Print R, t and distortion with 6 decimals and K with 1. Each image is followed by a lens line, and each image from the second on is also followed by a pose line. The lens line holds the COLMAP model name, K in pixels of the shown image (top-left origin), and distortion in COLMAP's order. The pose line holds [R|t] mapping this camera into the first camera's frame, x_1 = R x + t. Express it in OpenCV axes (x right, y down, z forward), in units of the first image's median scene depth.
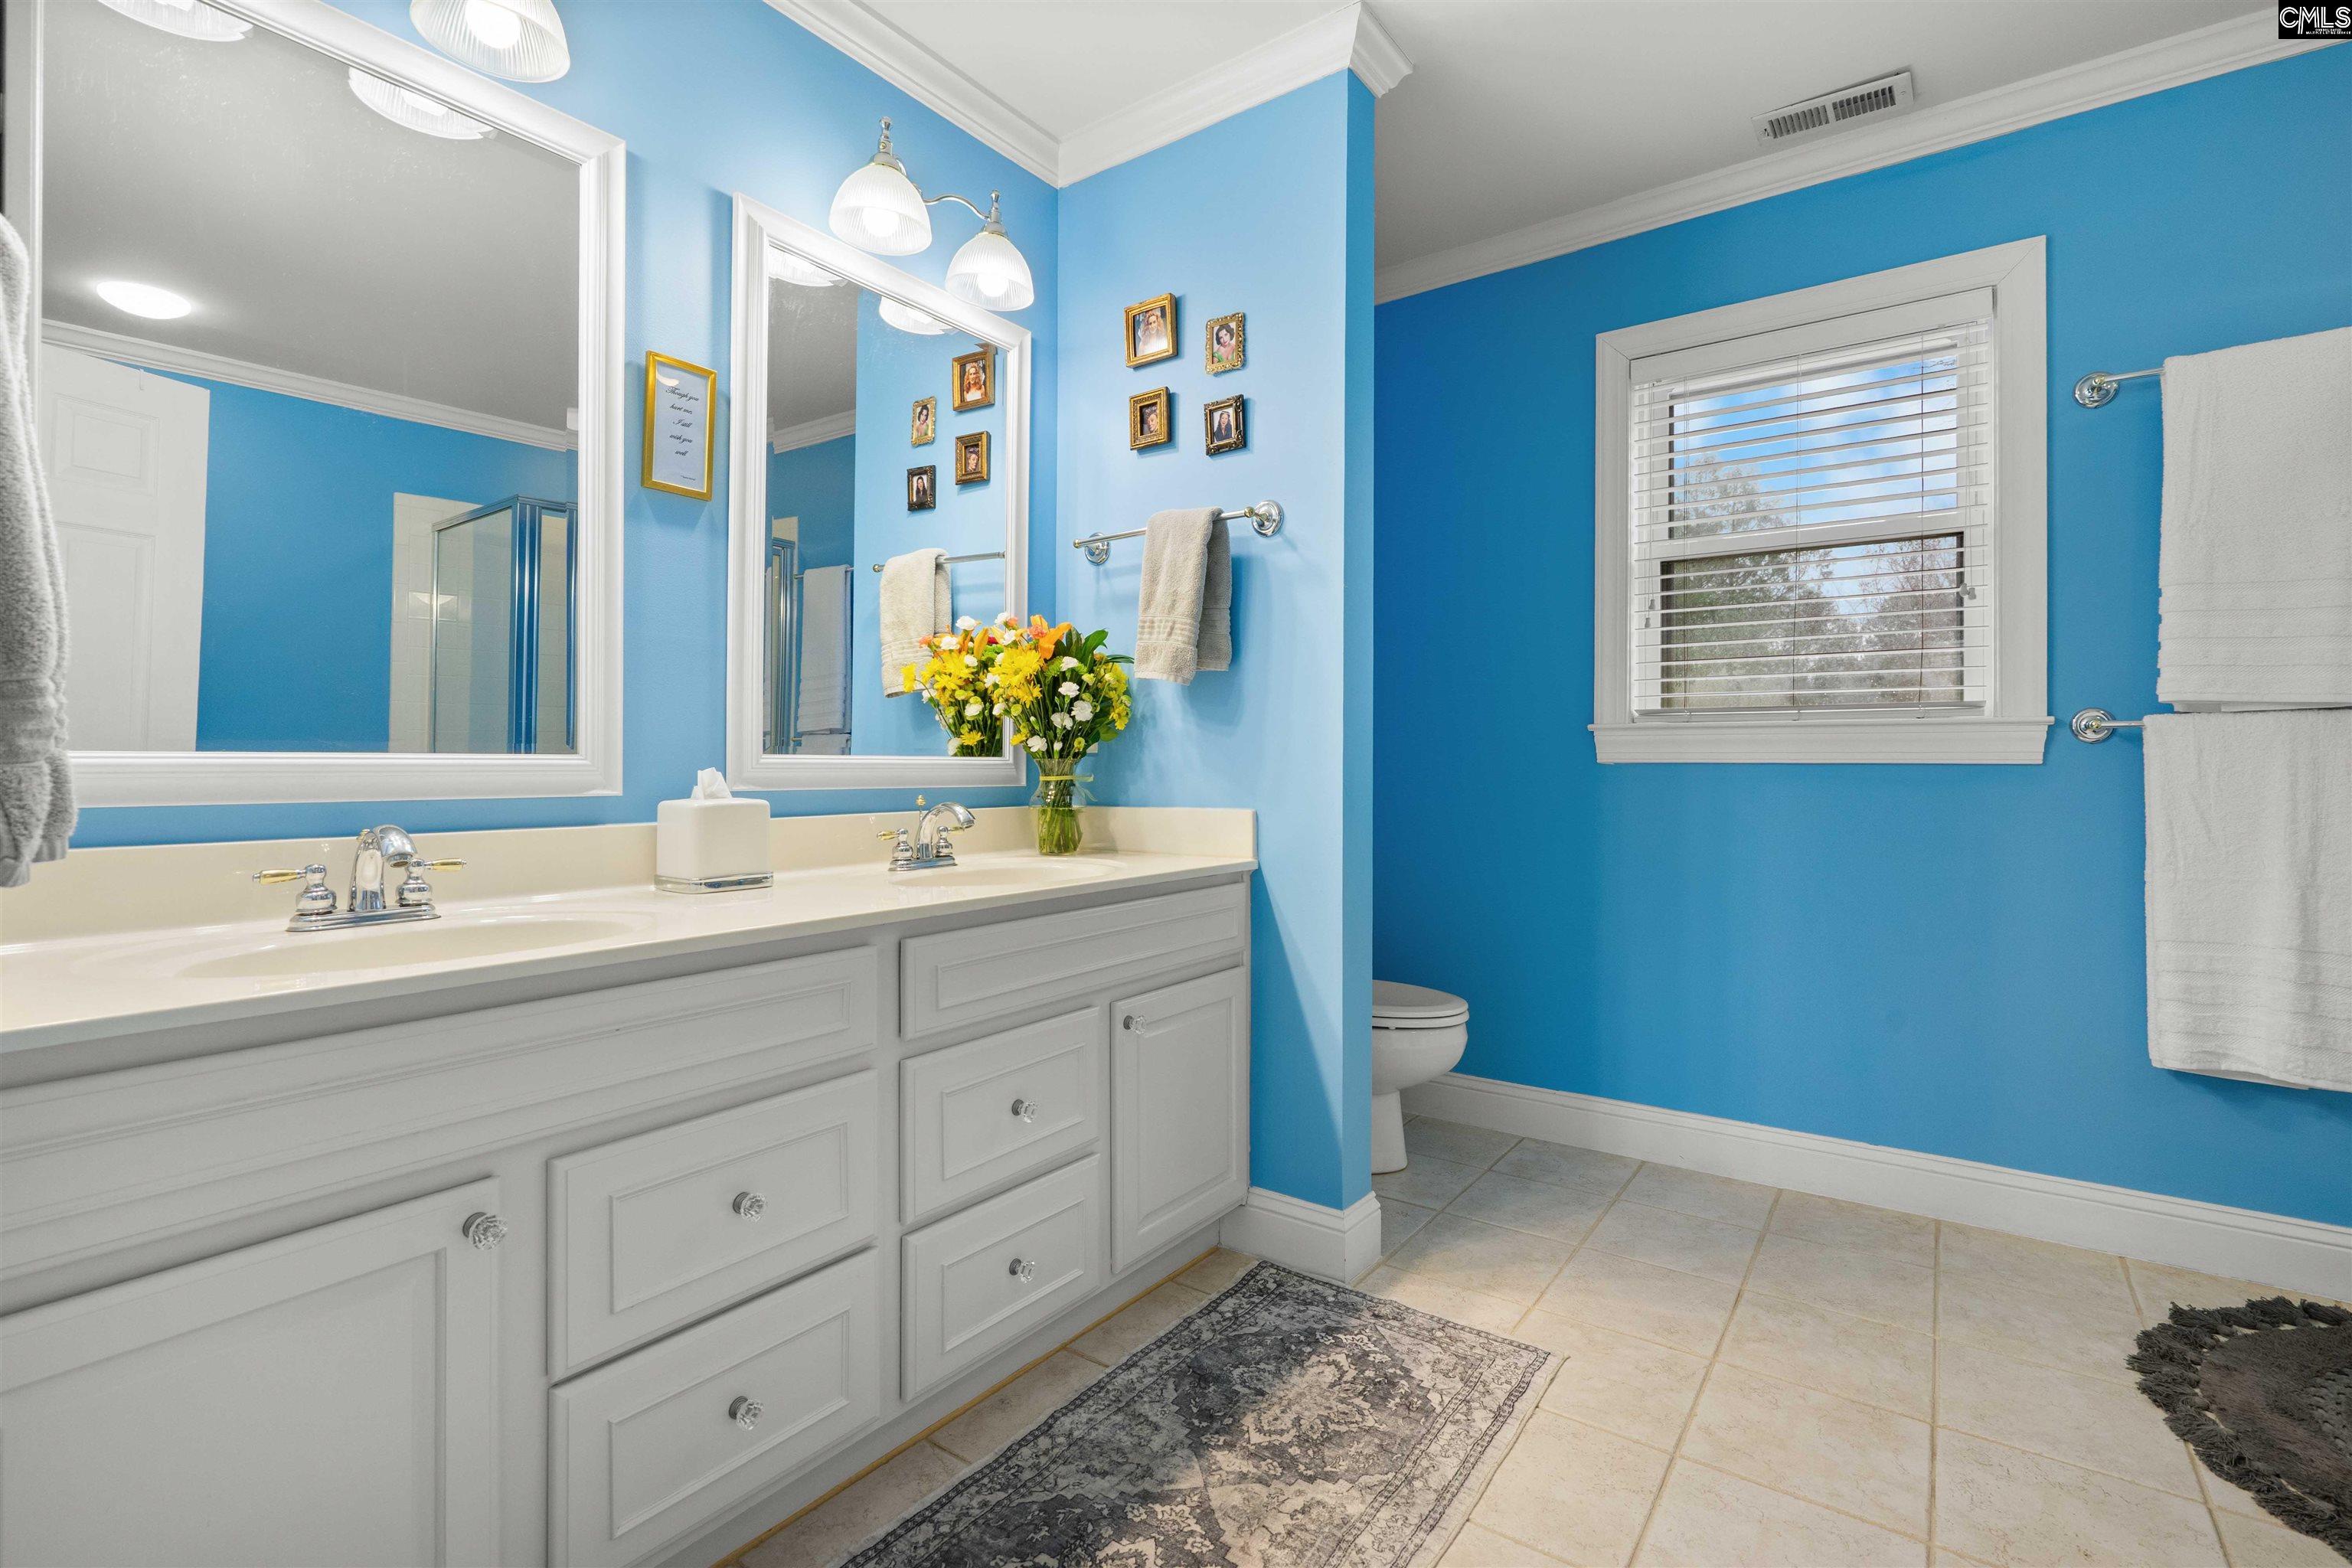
lens RADIAL K [[1066.8, 0, 1185.0], [0, 1066.8, 770.0], [0, 0, 1]] dist [-0.001014, 0.001639]
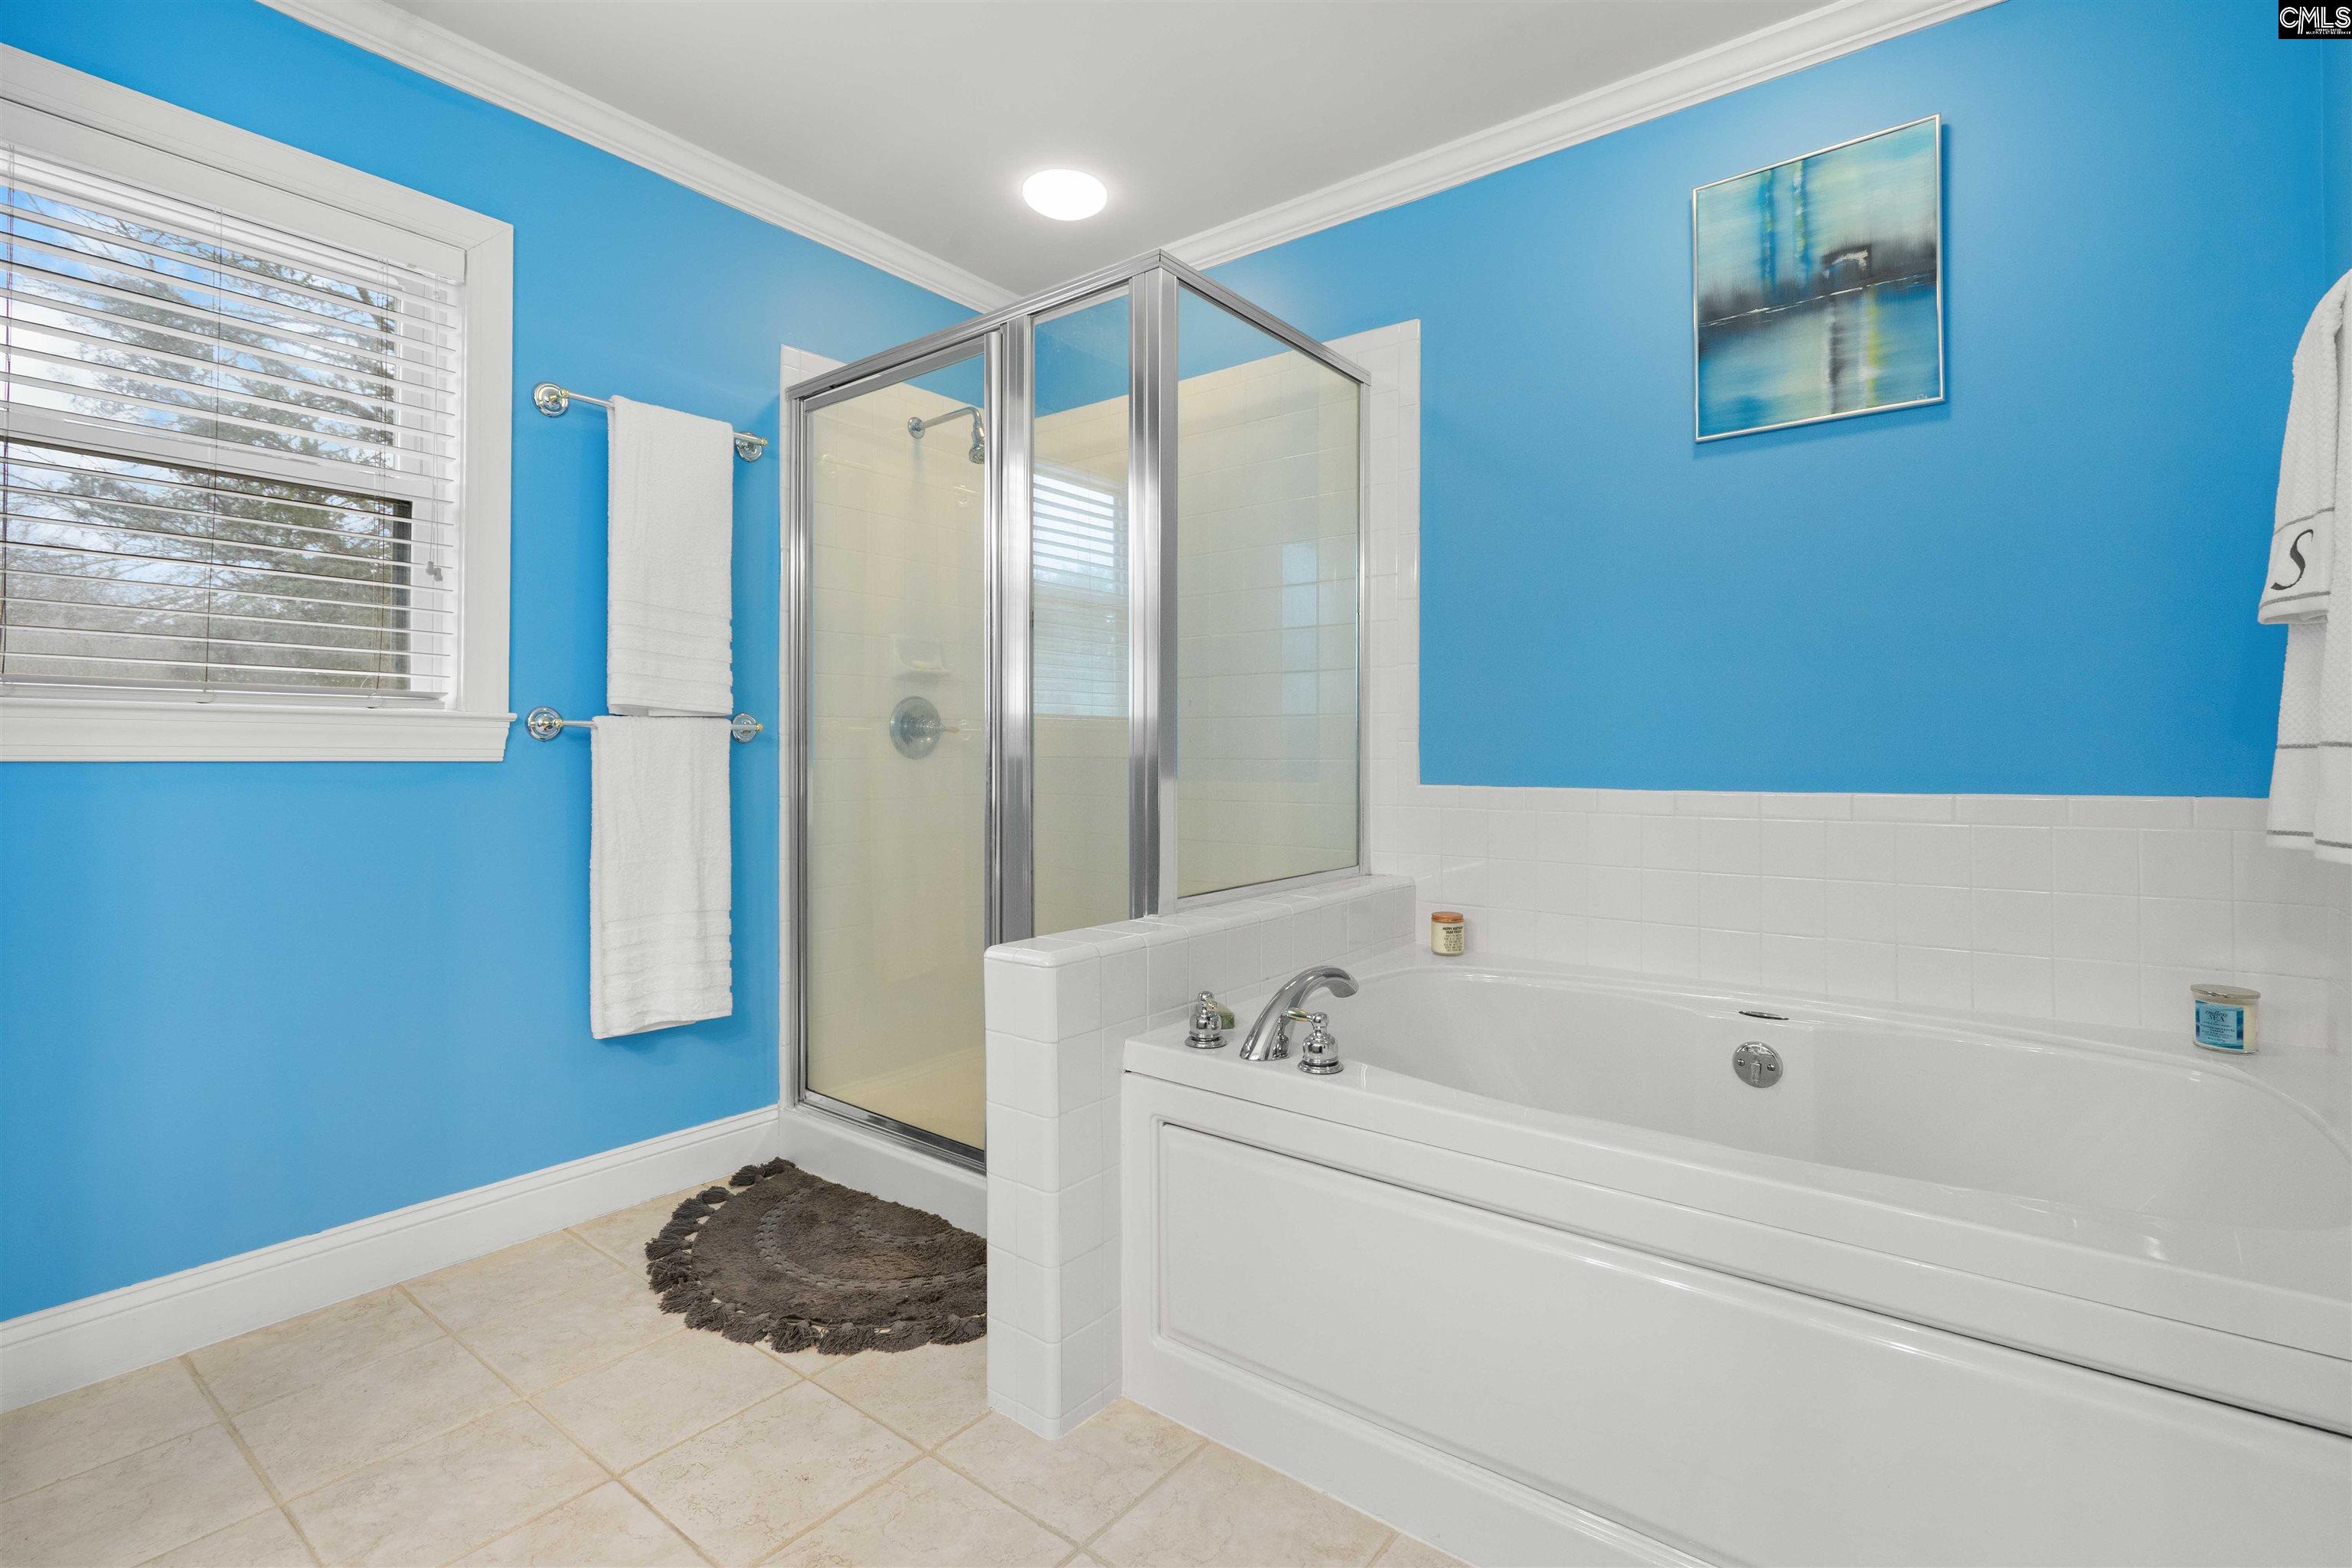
lens RADIAL K [[1066.8, 0, 1181.5], [0, 1066.8, 752.3], [0, 0, 1]] dist [-0.001014, 0.001639]
pose [[0.038387, 0.005841, 0.999246, -0.173078], [0.004154, 0.999973, -0.006005, -0.006142], [-0.999254, 0.004382, 0.038362, 0.392574]]
